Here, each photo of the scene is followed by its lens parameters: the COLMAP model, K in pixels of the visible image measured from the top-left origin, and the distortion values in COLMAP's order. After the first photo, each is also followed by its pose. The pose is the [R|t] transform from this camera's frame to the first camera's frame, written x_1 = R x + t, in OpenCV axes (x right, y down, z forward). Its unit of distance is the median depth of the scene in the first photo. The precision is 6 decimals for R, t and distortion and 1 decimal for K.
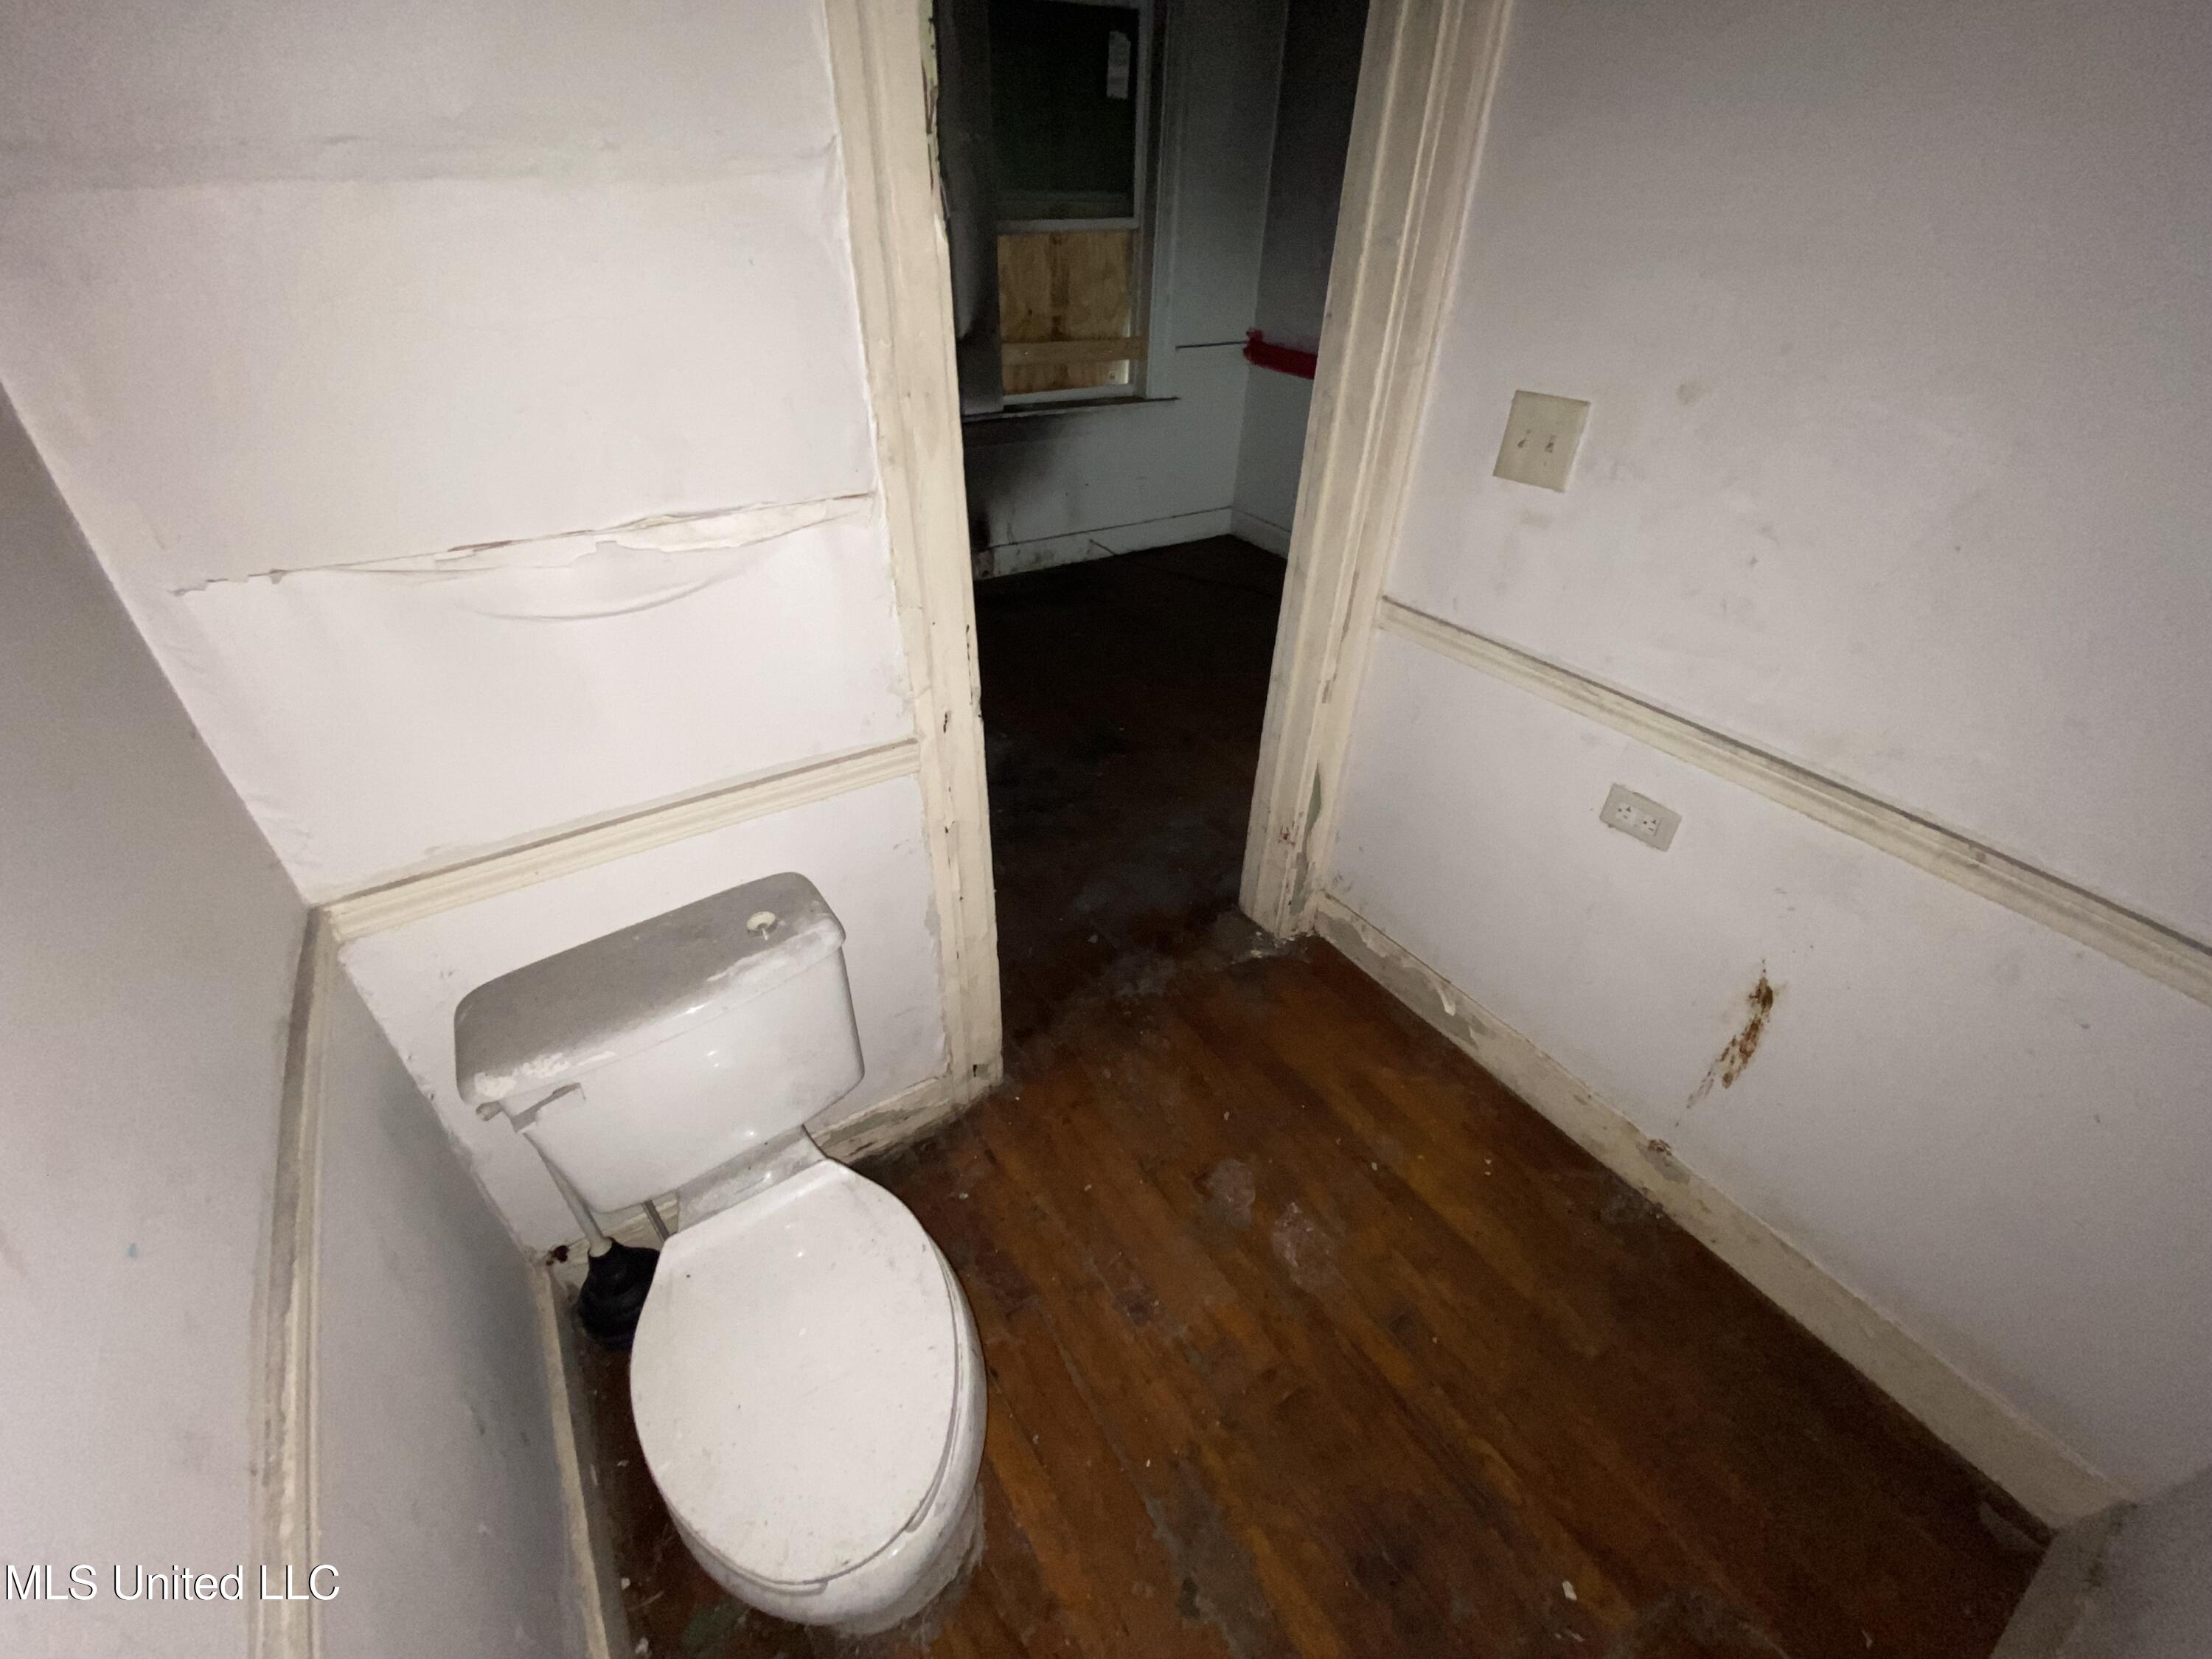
lens RADIAL K [[877.7, 0, 1105.5], [0, 877.7, 824.2], [0, 0, 1]] dist [0.002519, -0.013438]
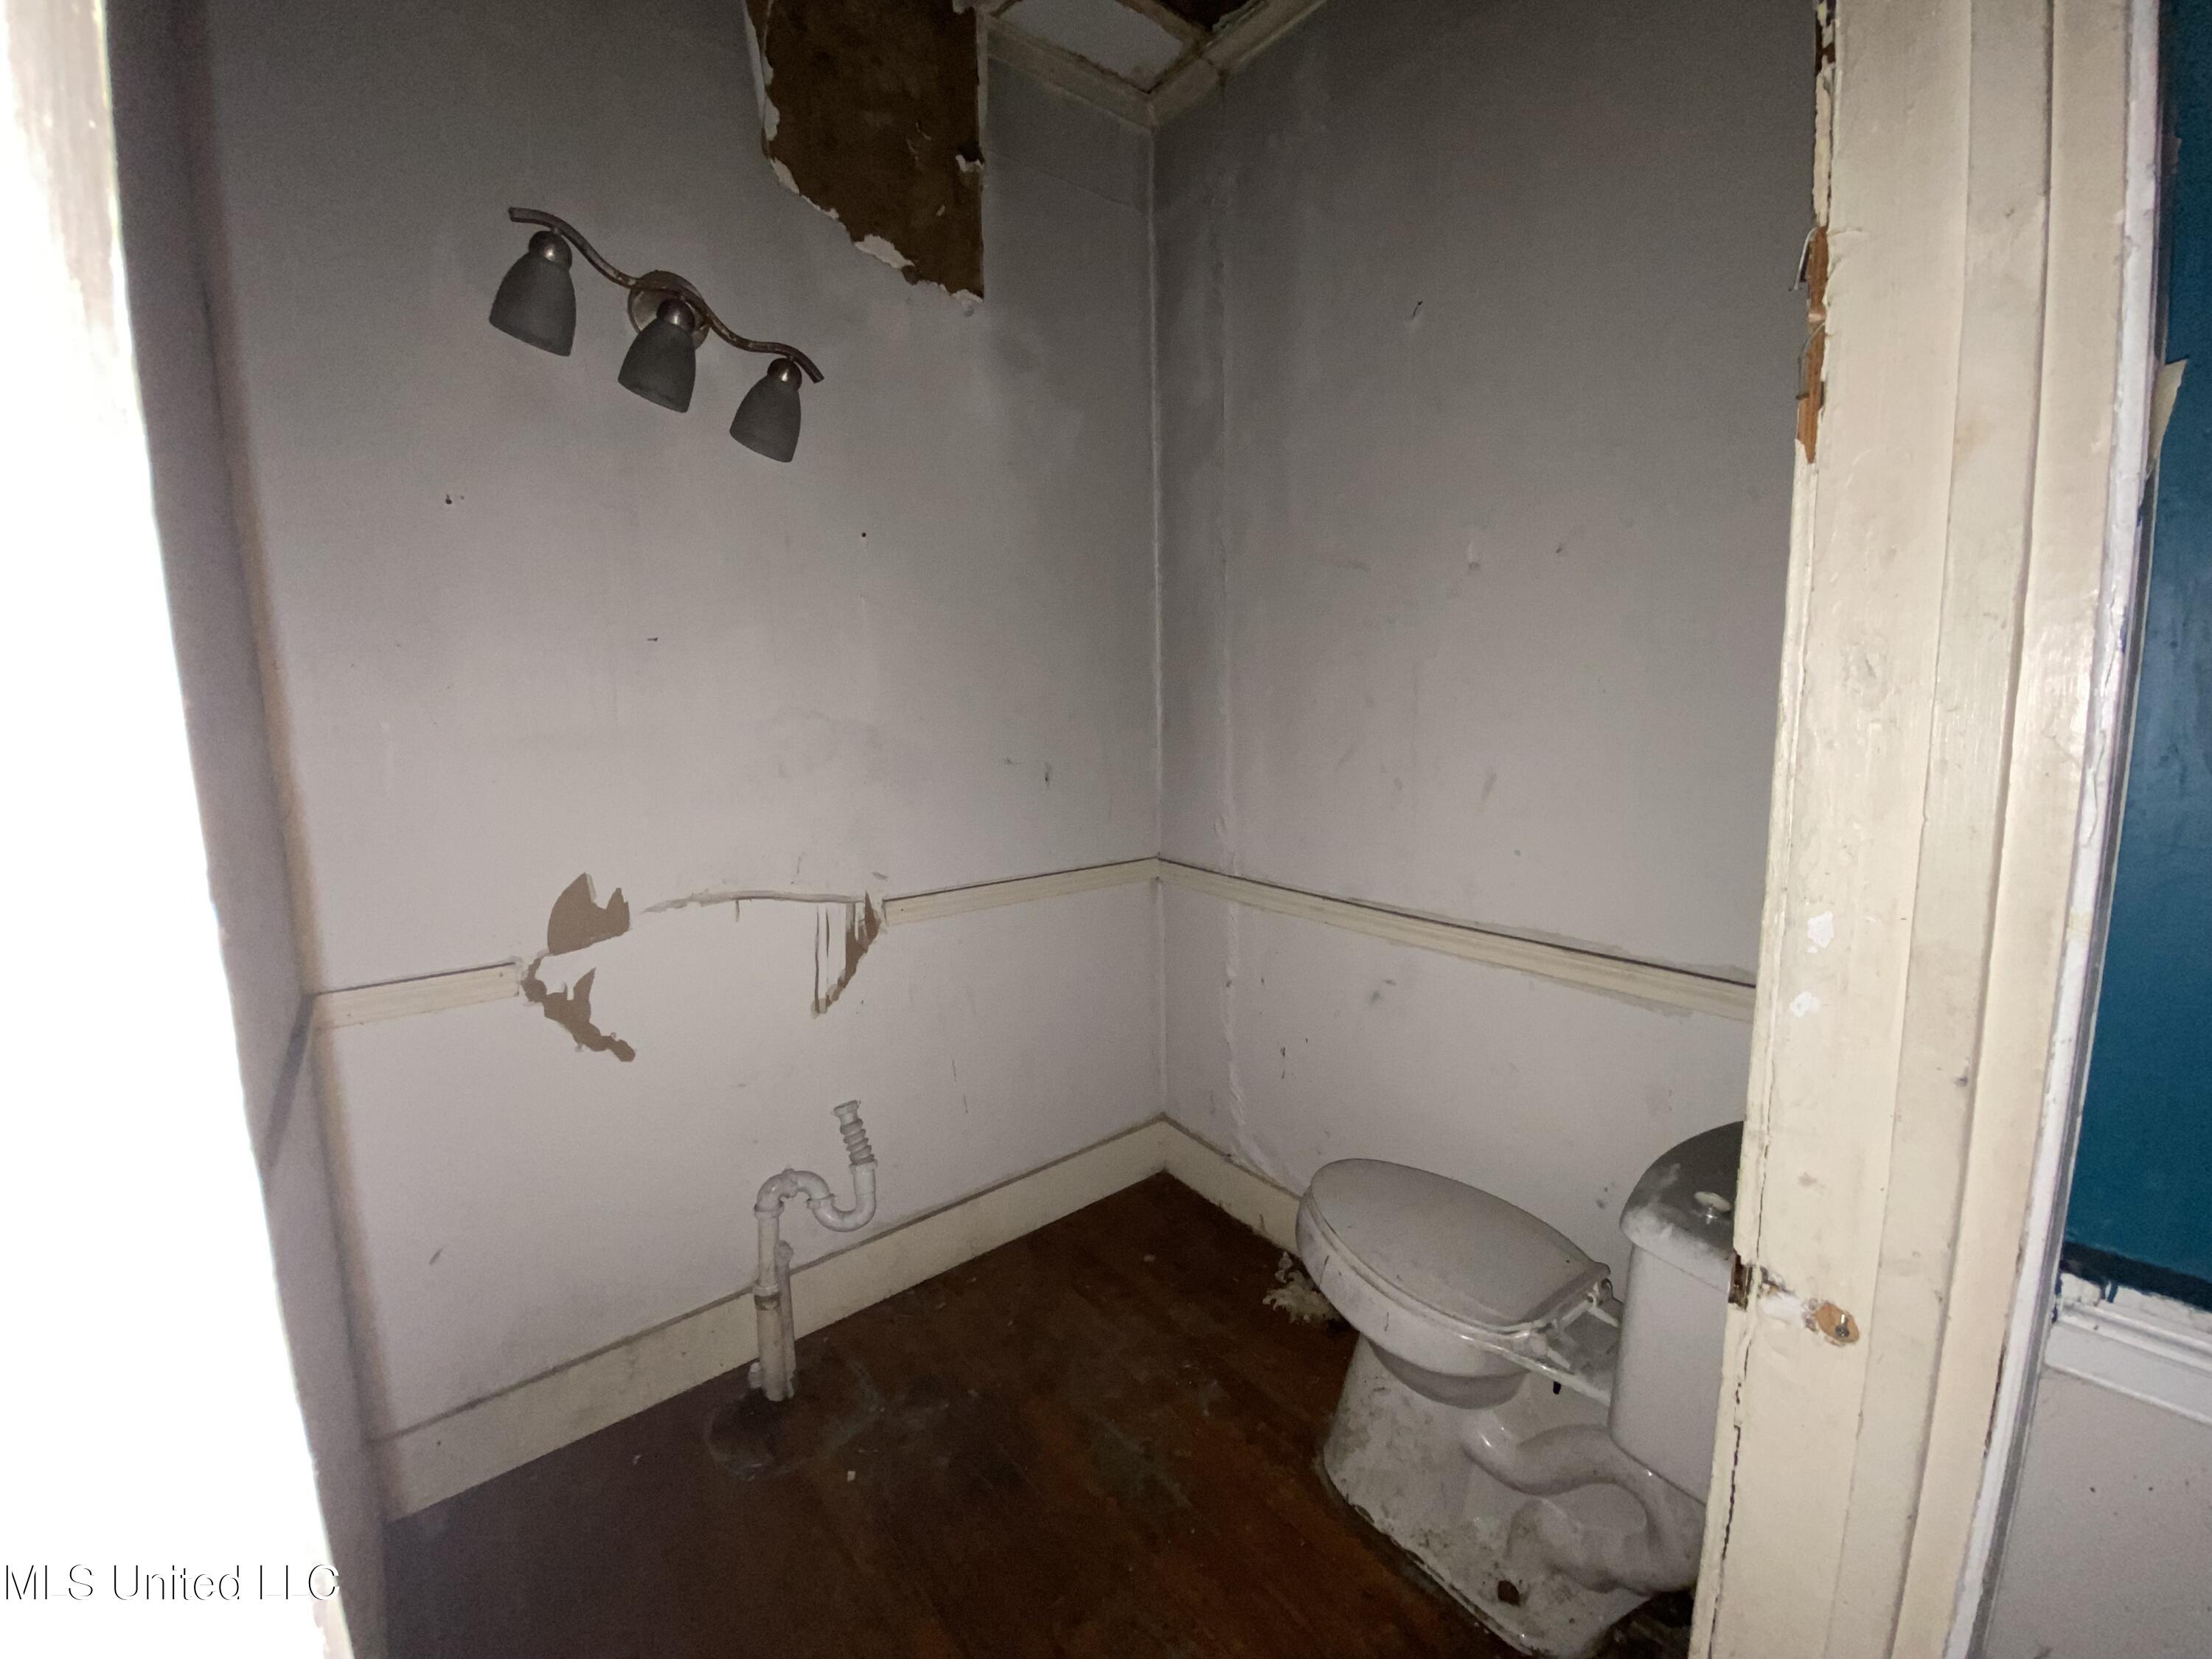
lens RADIAL K [[898.1, 0, 1101.2], [0, 898.1, 828.1], [0, 0, 1]] dist [0.000546, -0.007679]
pose [[-0.994743, 0.019933, -0.100449, 0.211906], [-0.055932, 0.715900, 0.695959, -0.542247], [0.085784, 0.697918, -0.711021, 0.972493]]
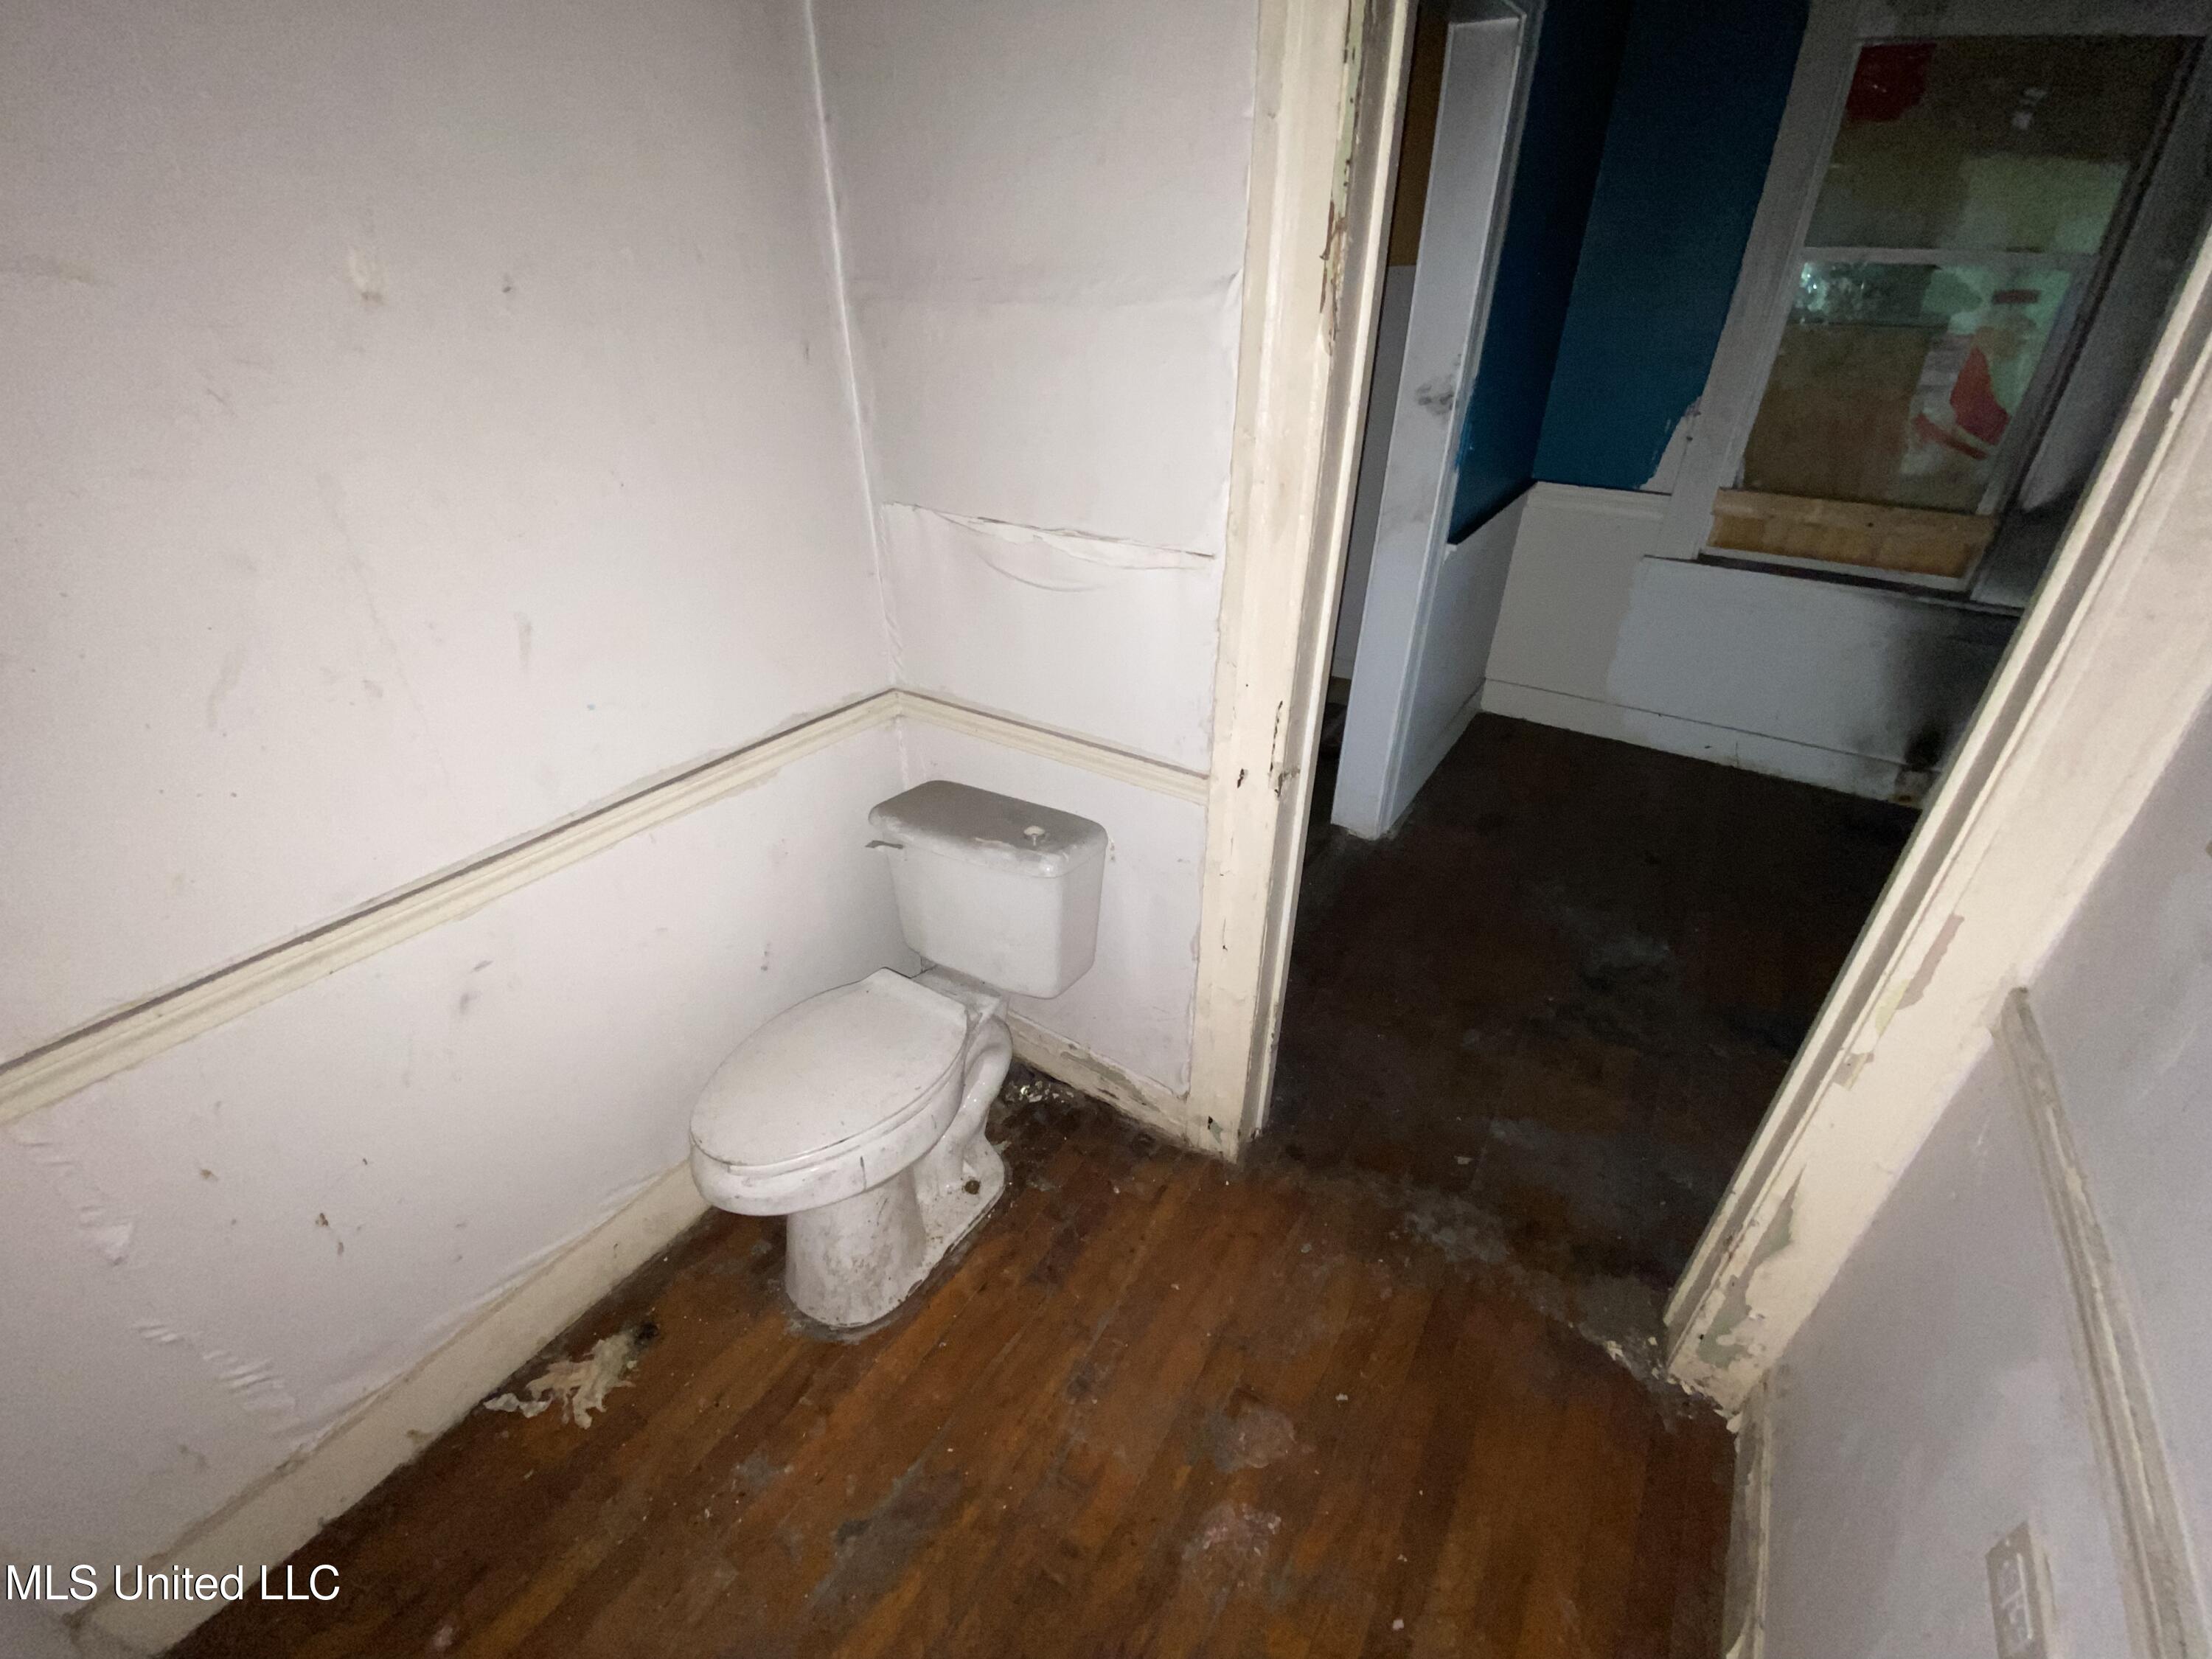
lens RADIAL K [[877.7, 0, 1105.5], [0, 877.7, 824.2], [0, 0, 1]] dist [0.002519, -0.013438]
pose [[0.411334, 0.448293, -0.793623, 0.514487], [-0.536227, 0.823095, 0.187016, -0.150016], [0.737065, 0.348636, 0.578954, 0.224564]]
